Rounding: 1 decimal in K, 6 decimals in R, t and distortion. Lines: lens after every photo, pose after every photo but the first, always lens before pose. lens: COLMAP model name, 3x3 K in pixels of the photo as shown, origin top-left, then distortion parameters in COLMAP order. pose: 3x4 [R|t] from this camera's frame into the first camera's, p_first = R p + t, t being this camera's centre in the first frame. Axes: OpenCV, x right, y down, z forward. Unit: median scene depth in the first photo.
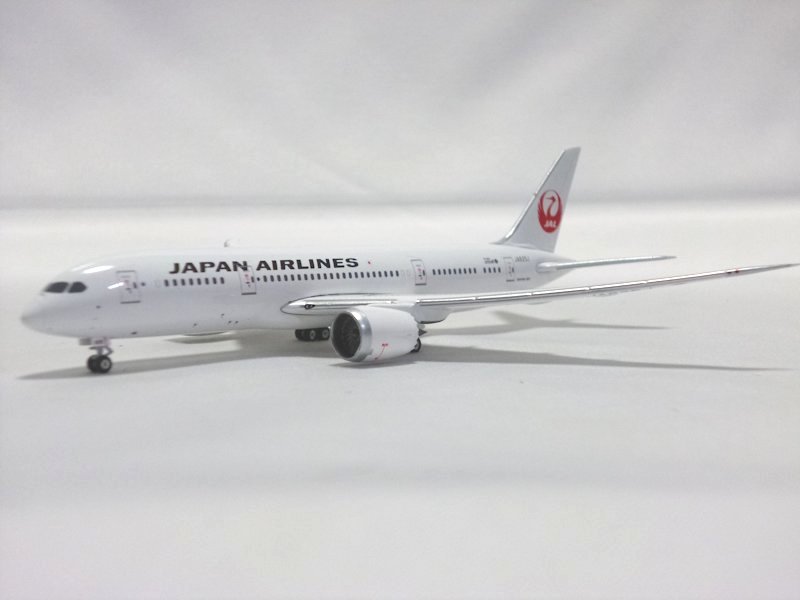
lens RADIAL K [[1199.9, 0, 400.0], [0, 1199.9, 300.0], [0, 0, 1]] dist [0.211630, -0.071292]
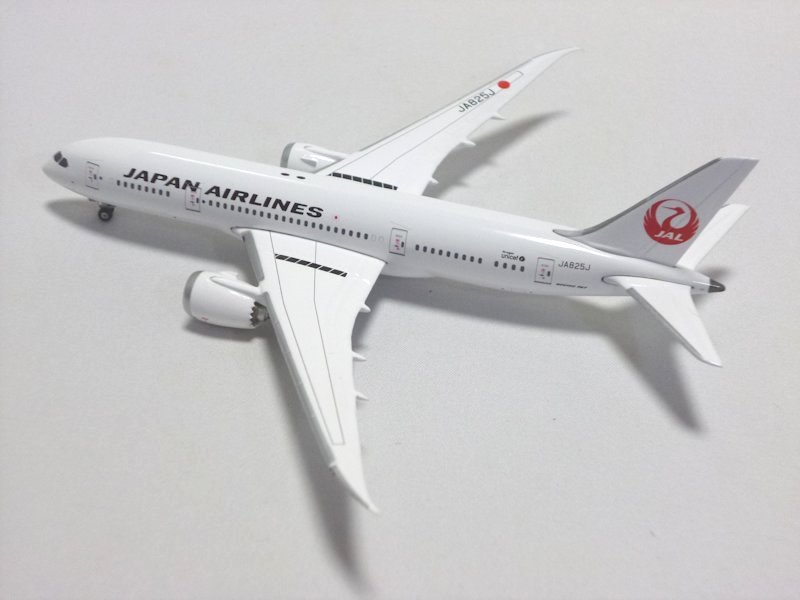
lens RADIAL K [[1199.9, 0, 400.0], [0, 1199.9, 300.0], [0, 0, 1]] dist [0.211630, -0.071292]
pose [[0.463114, 0.548022, -0.696561, 0.801117], [-0.097302, 0.812608, 0.574631, -0.605404], [0.880941, -0.198343, 0.429654, 0.638847]]
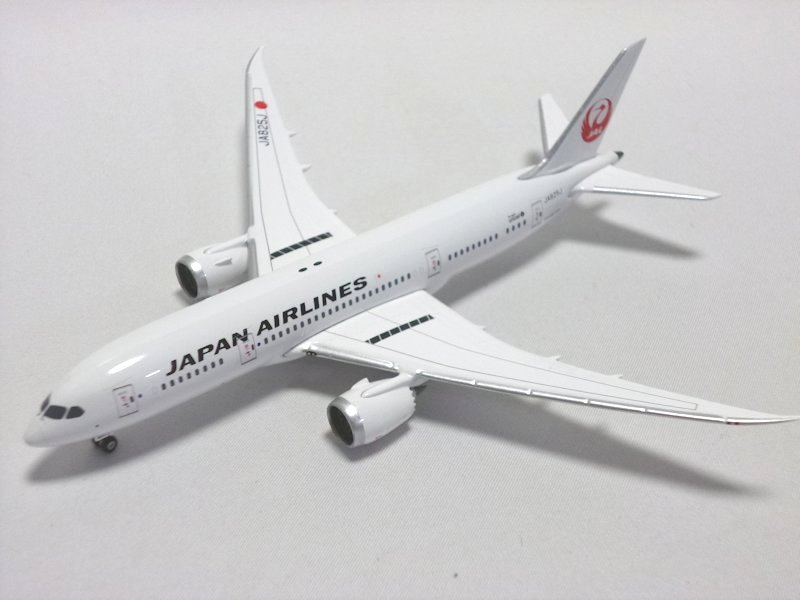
lens RADIAL K [[1199.9, 0, 400.0], [0, 1199.9, 300.0], [0, 0, 1]] dist [0.211630, -0.071292]
pose [[0.994841, 0.091716, -0.043355, 0.037564], [-0.052494, 0.831111, 0.553623, -0.592827], [0.086809, -0.548491, 0.831638, 0.196895]]
